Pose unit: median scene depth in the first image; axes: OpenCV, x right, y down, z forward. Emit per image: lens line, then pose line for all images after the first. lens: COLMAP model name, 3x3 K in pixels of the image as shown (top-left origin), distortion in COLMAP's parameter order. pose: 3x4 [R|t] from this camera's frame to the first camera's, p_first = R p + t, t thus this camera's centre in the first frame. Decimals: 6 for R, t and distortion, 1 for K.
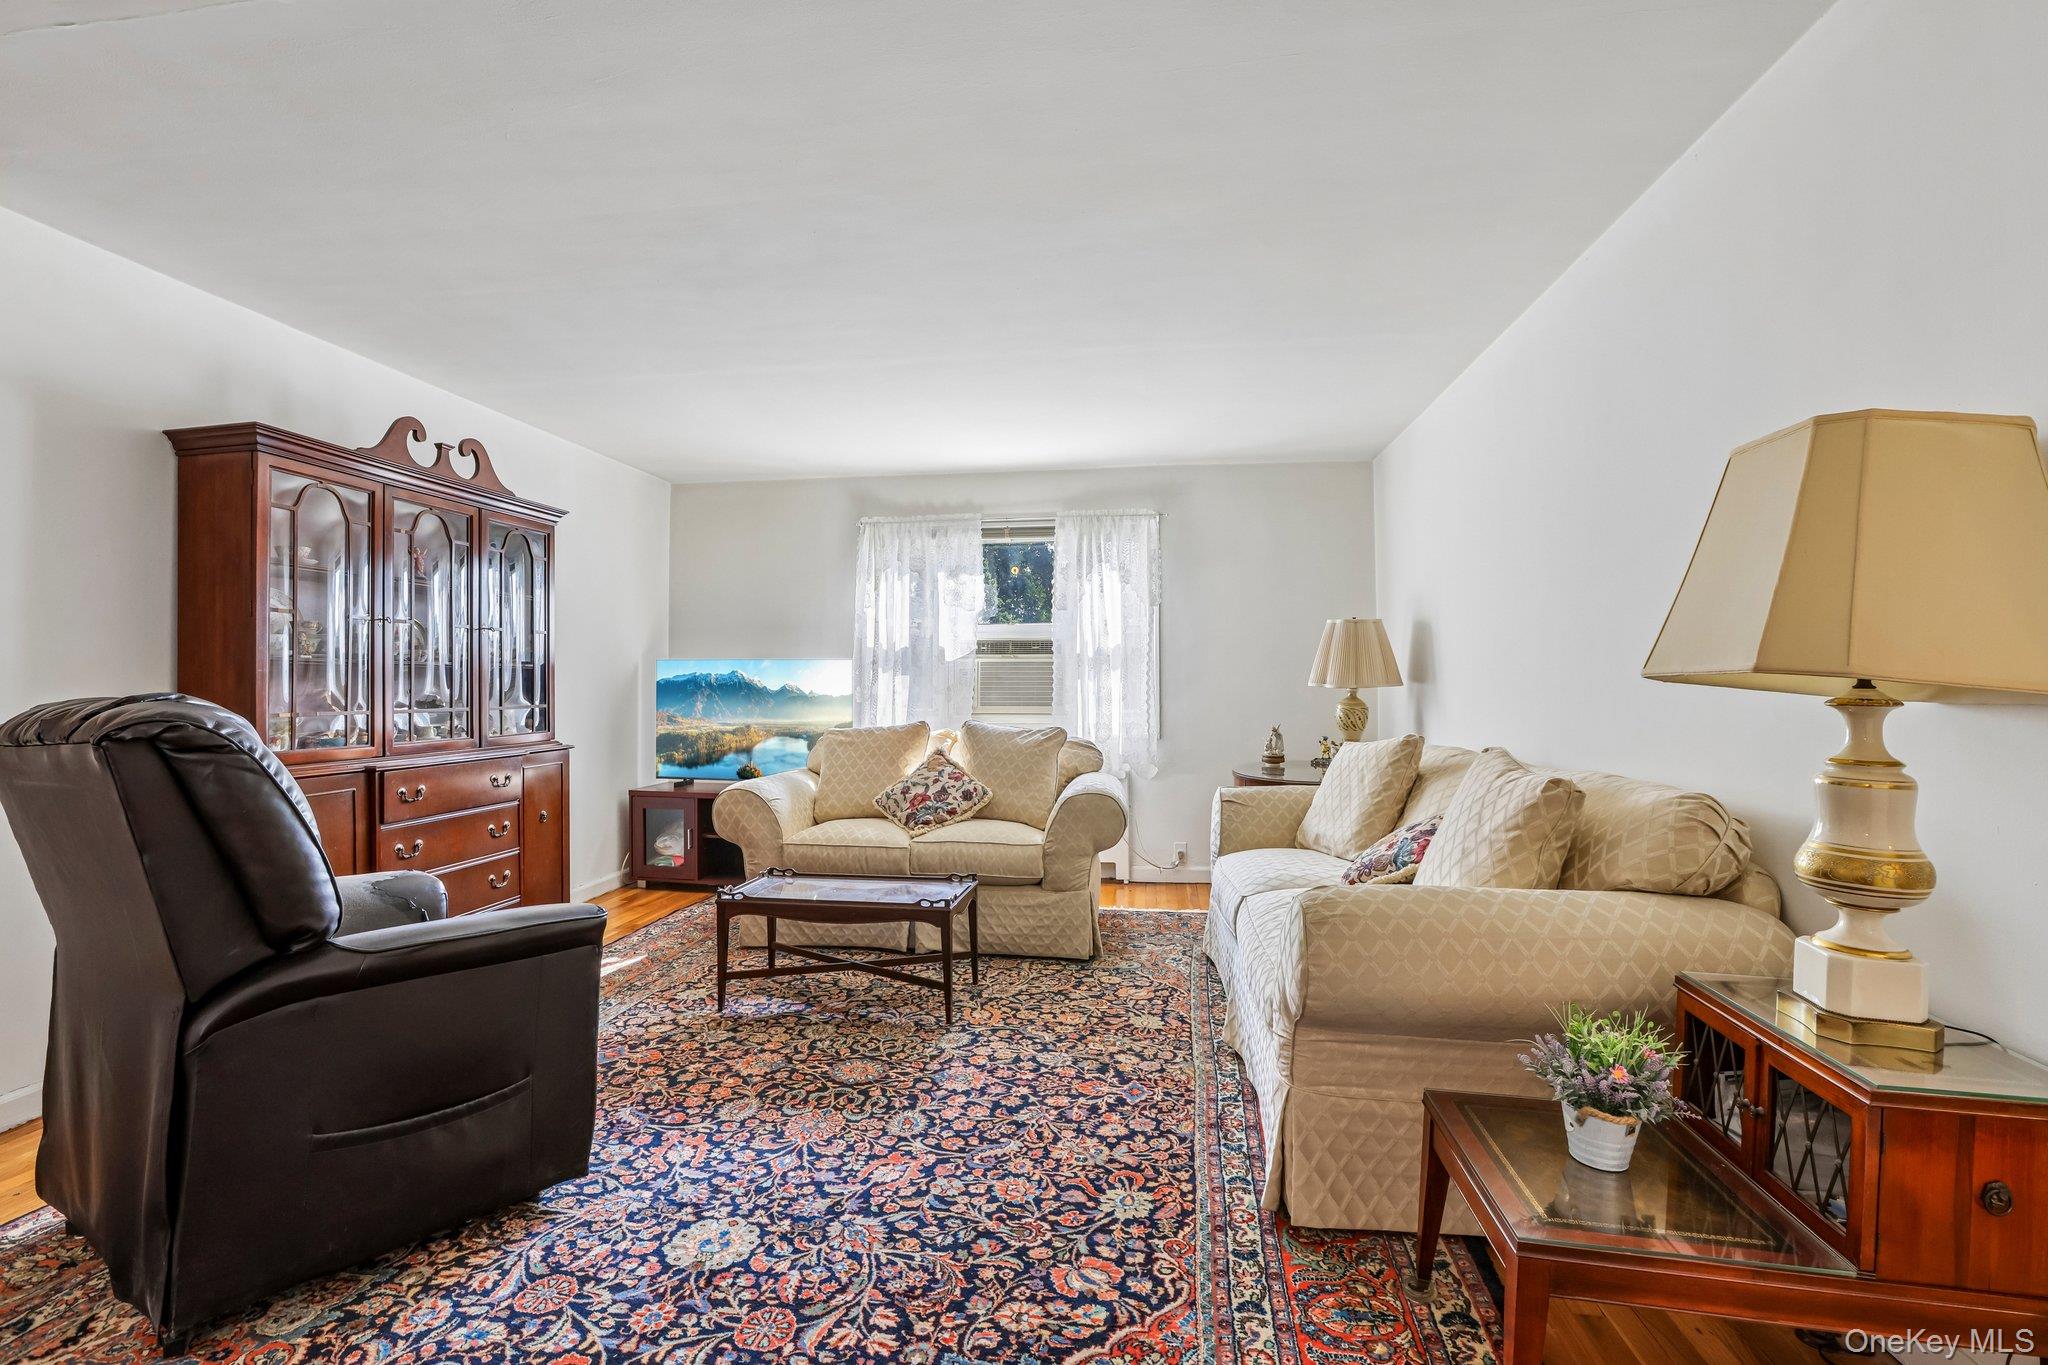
lens RADIAL K [[920.2, 0, 1011.0], [0, 920.2, 679.7], [0, 0, 1]] dist [-0.044026, 0.019098]
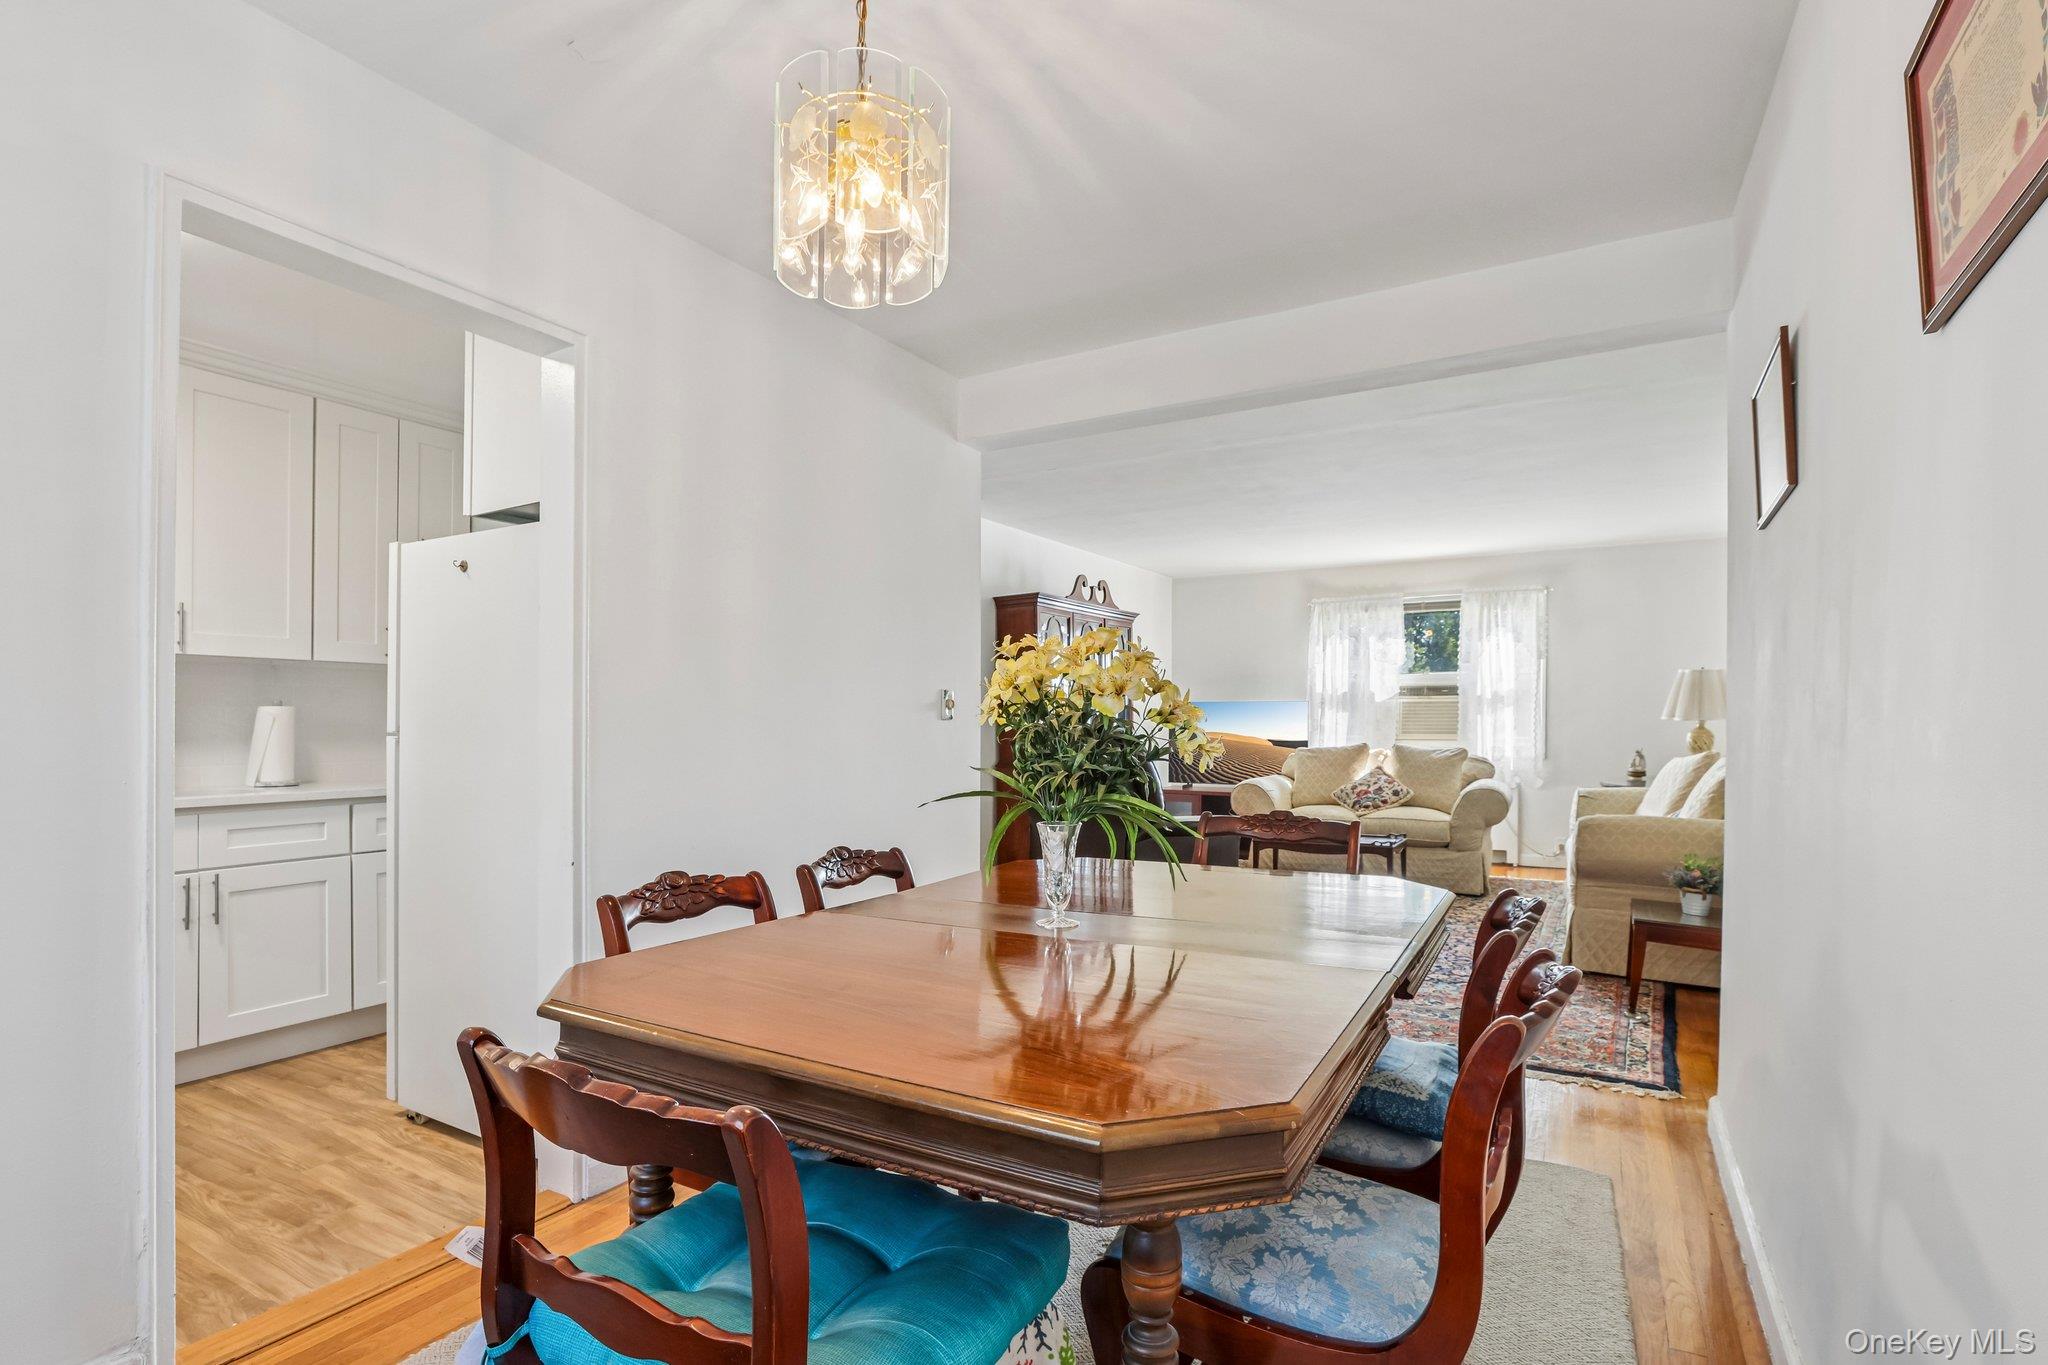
lens RADIAL K [[983.2, 0, 1023.9], [0, 983.2, 753.5], [0, 0, 1]] dist [-0.035404, 0.000047]
pose [[0.930601, 0.009398, -0.365914, -0.053425], [0.006083, 0.999135, 0.041134, -0.013008], [0.365984, -0.040505, 0.929739, -1.297951]]
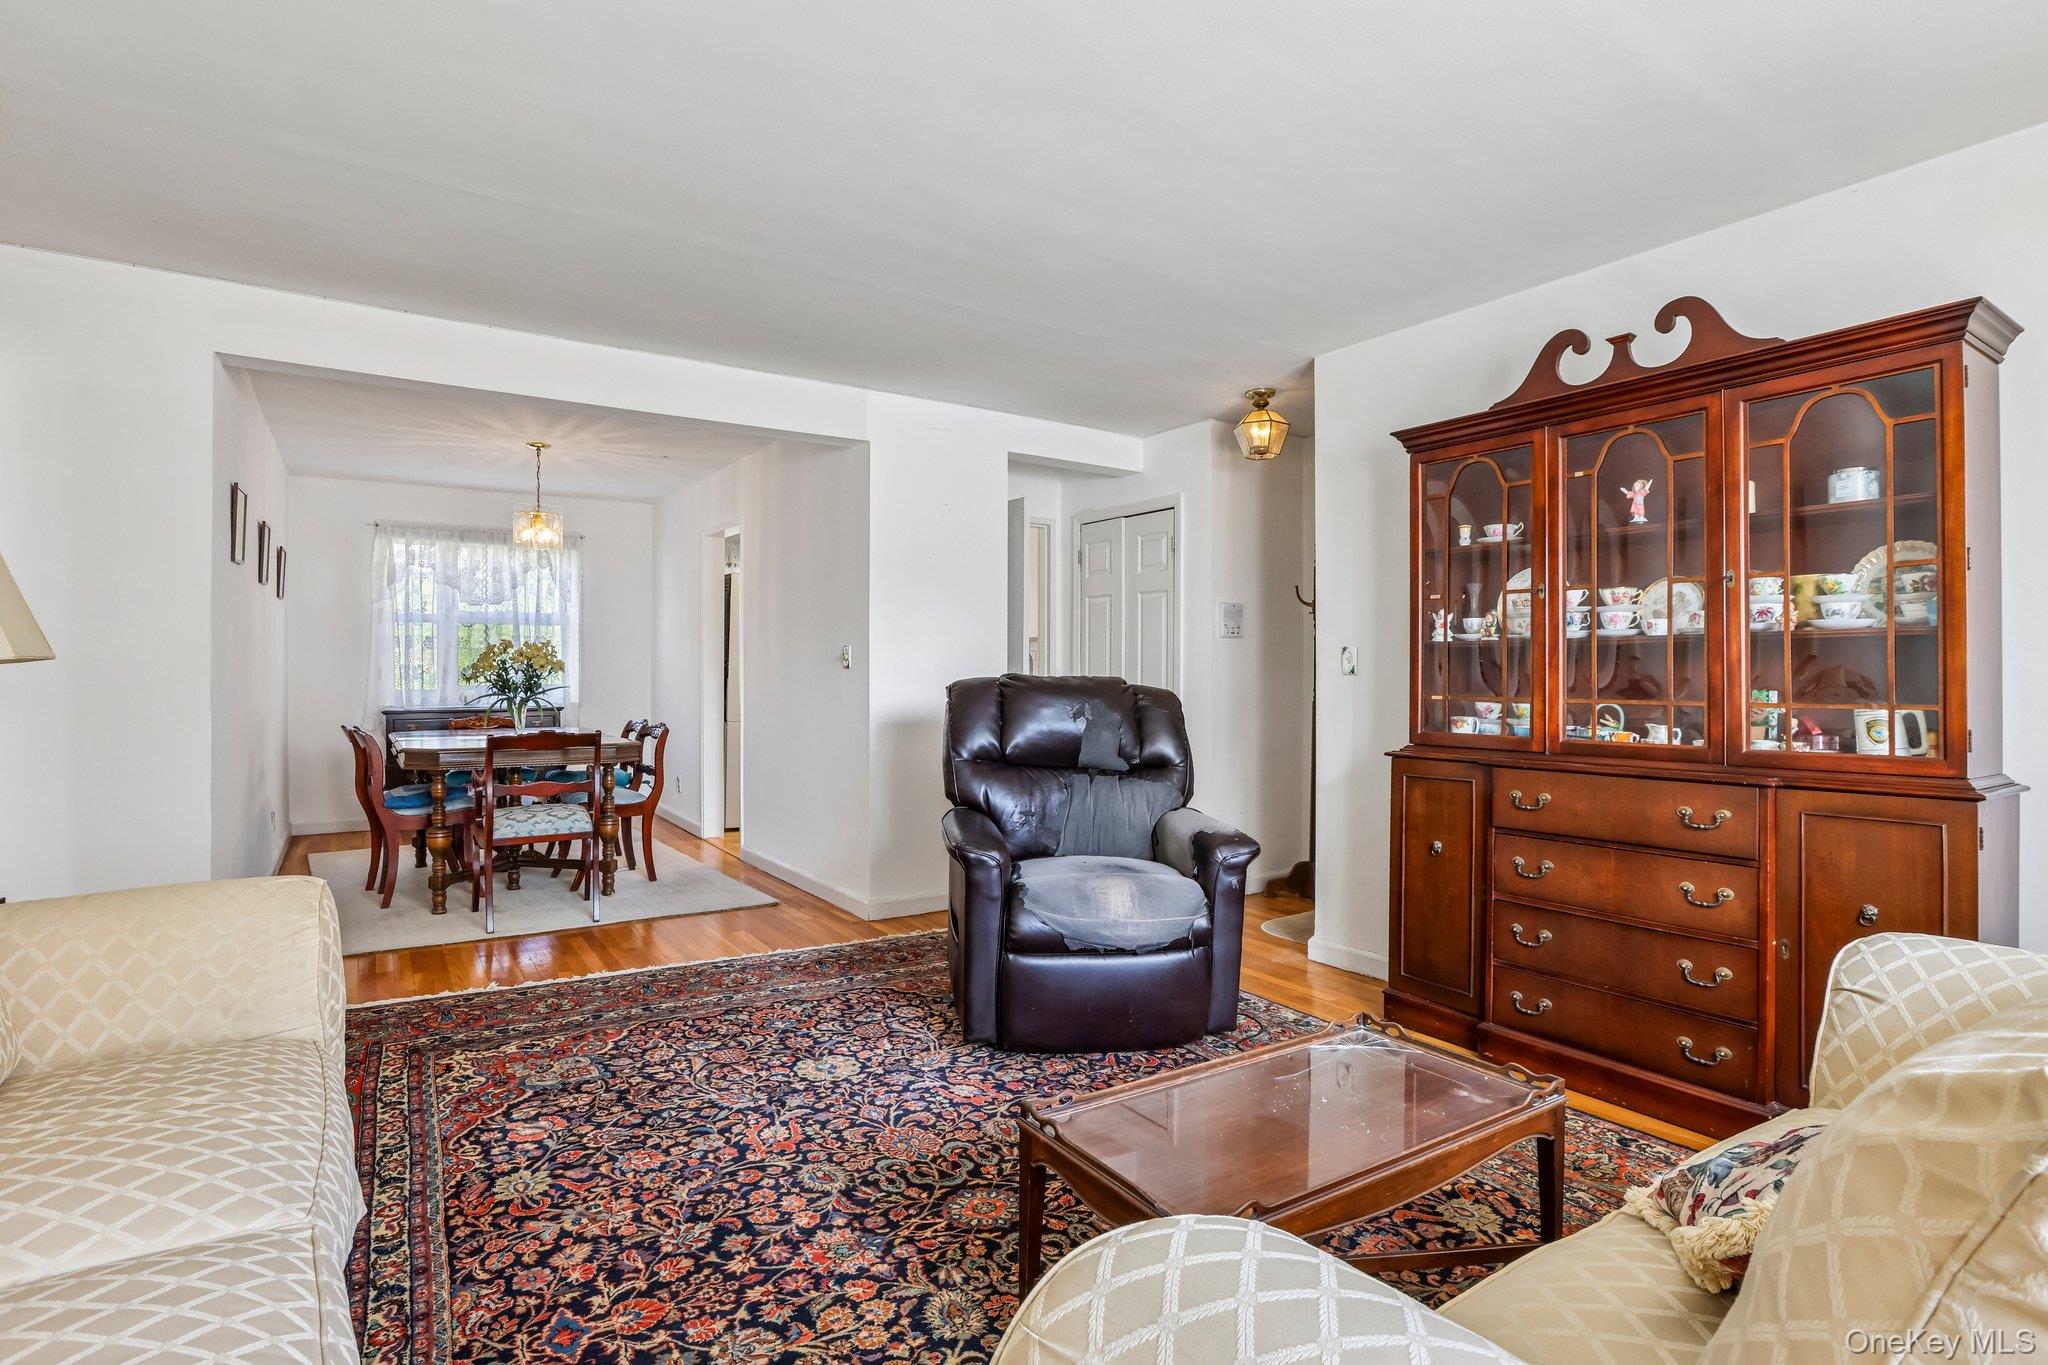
lens RADIAL K [[1001.4, 0, 1036.9], [0, 1001.4, 669.6], [0, 0, 1]] dist [-0.052544, 0.023108]
pose [[-0.728191, -0.004303, -0.685361, 0.389231], [0.003741, 0.999940, -0.010253, 0.018425], [0.685364, -0.010030, -0.728131, 1.861232]]
